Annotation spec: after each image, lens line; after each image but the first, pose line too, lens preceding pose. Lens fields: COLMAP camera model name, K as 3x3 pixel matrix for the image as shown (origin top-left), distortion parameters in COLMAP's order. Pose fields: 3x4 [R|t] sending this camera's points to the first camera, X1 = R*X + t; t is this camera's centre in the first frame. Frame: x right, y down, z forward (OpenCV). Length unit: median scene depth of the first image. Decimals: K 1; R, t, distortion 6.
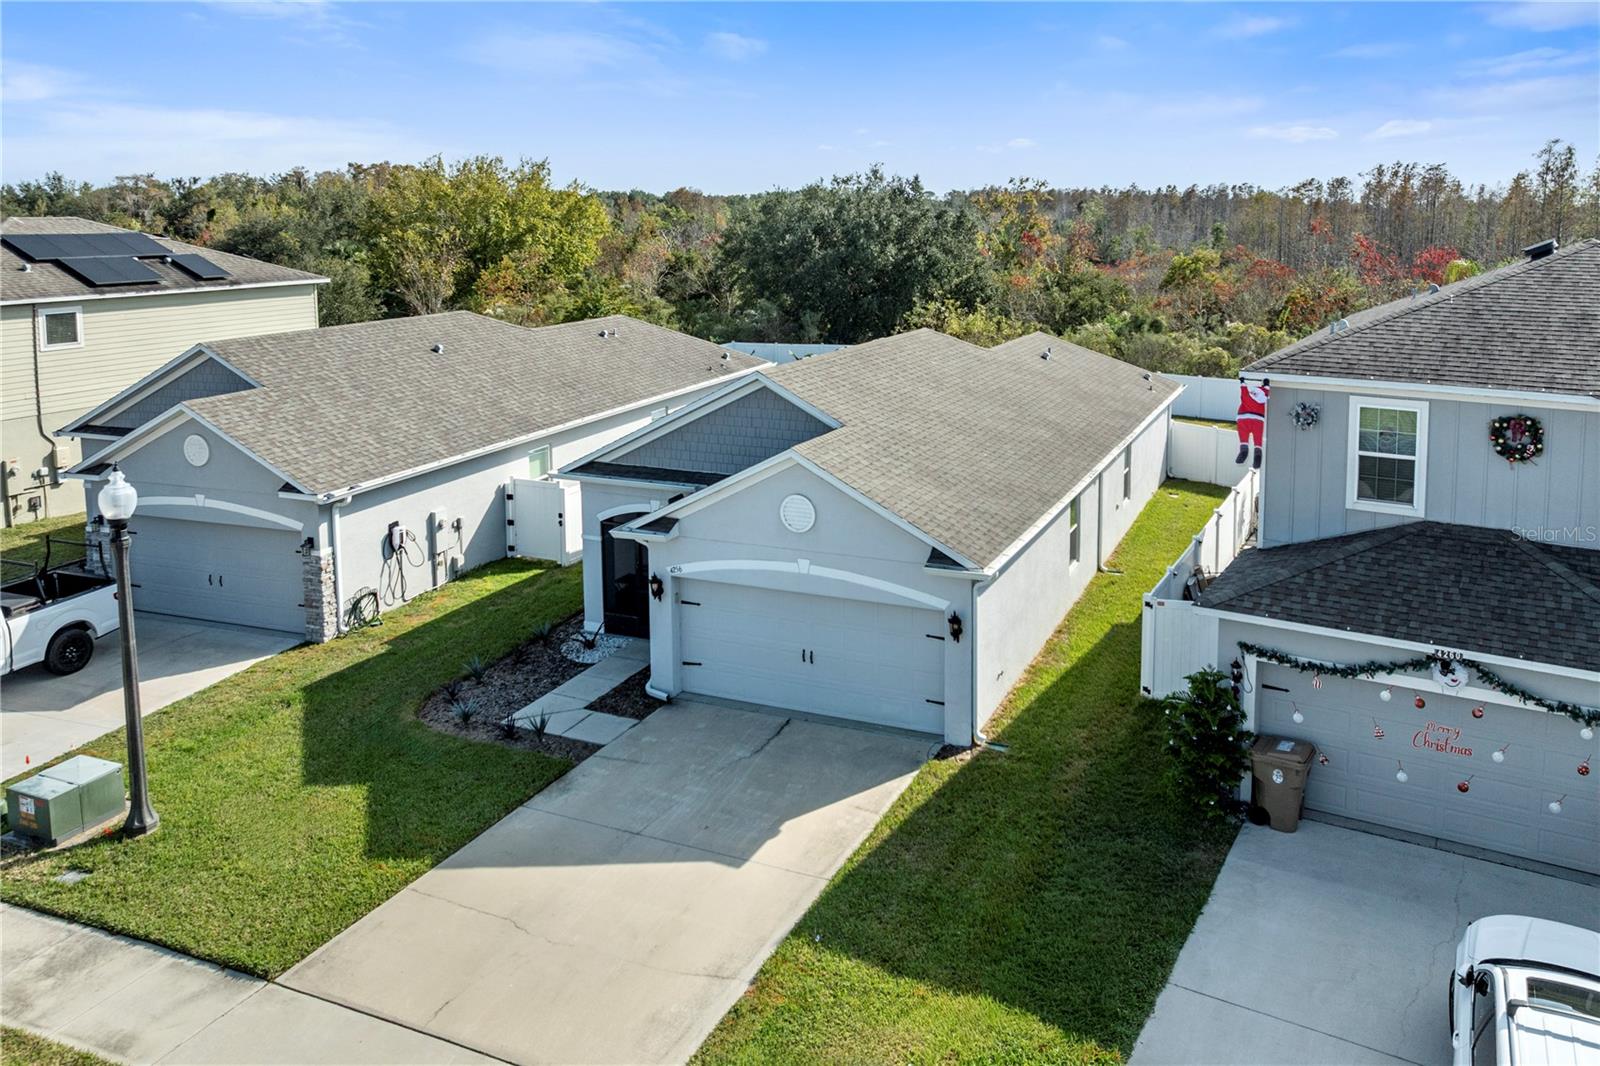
lens RADIAL K [[1101.8, 0, 797.2], [0, 1101.8, 517.6], [0, 0, 1]] dist [-0.030486, -0.000799]
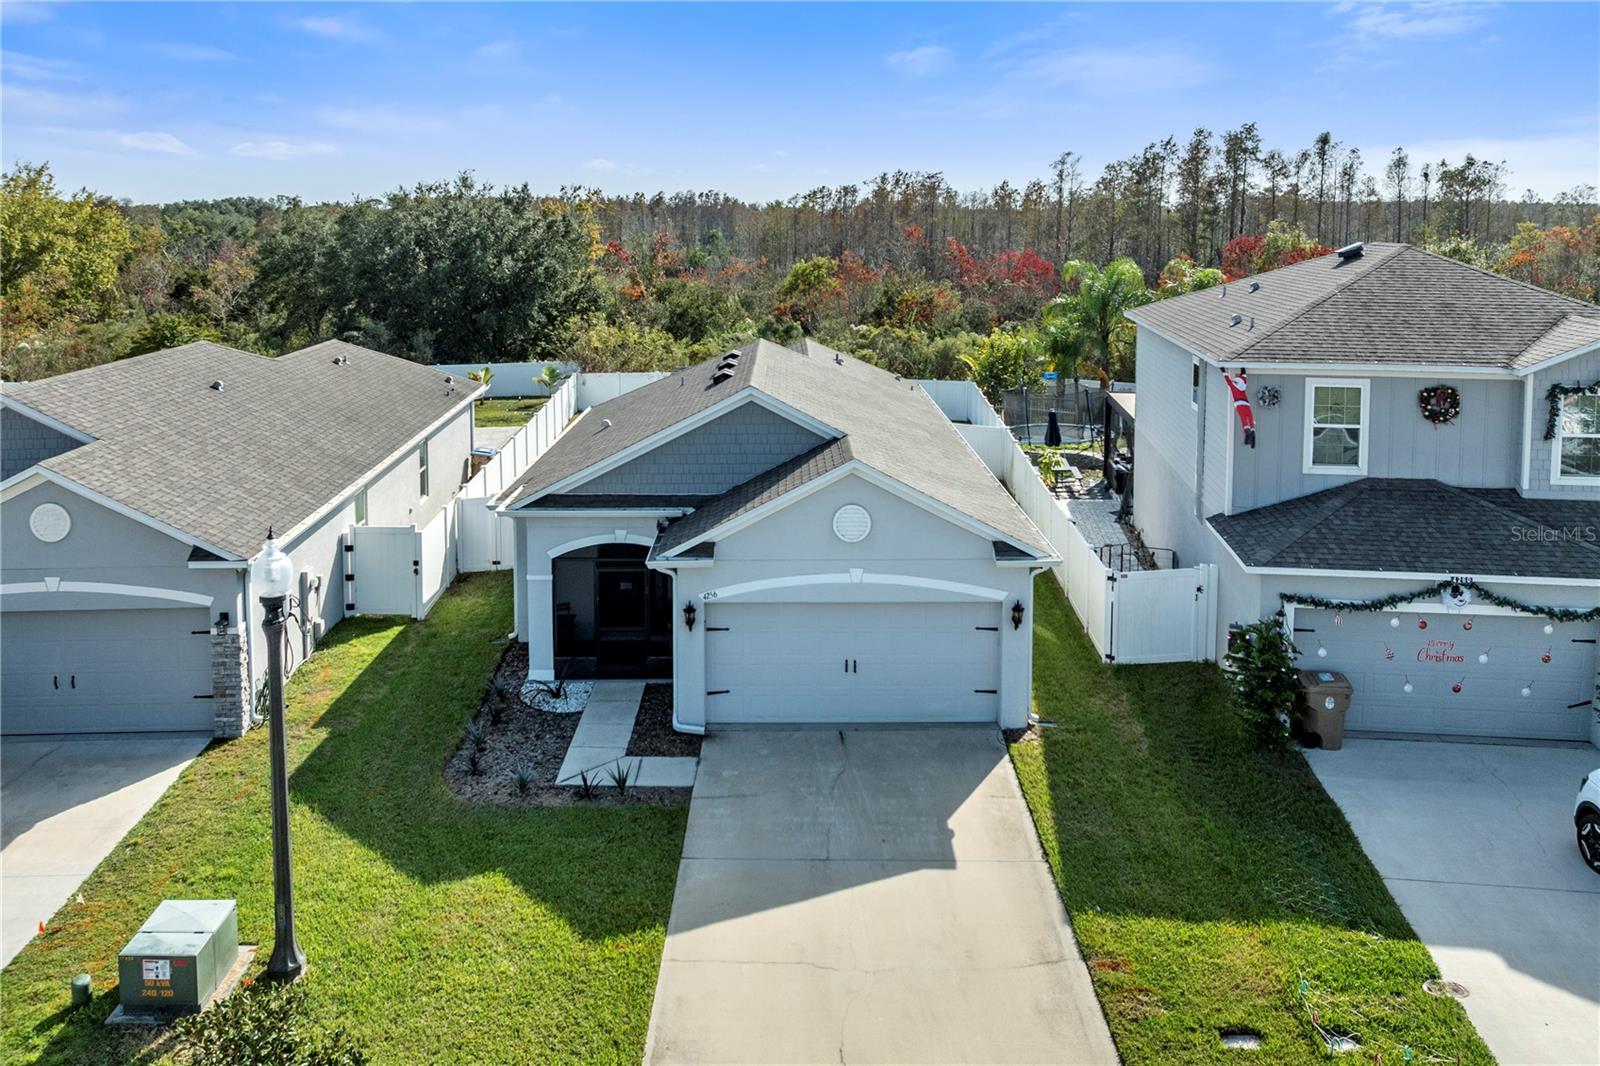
lens RADIAL K [[1160.5, 0, 743.0], [0, 1160.5, 507.6], [0, 0, 1]] dist [-0.028650, -0.002208]
pose [[0.935005, -0.088494, 0.343415, -0.494218], [0.098234, 0.995102, -0.011032, -0.017556], [-0.340757, 0.044050, 0.939119, 0.042740]]
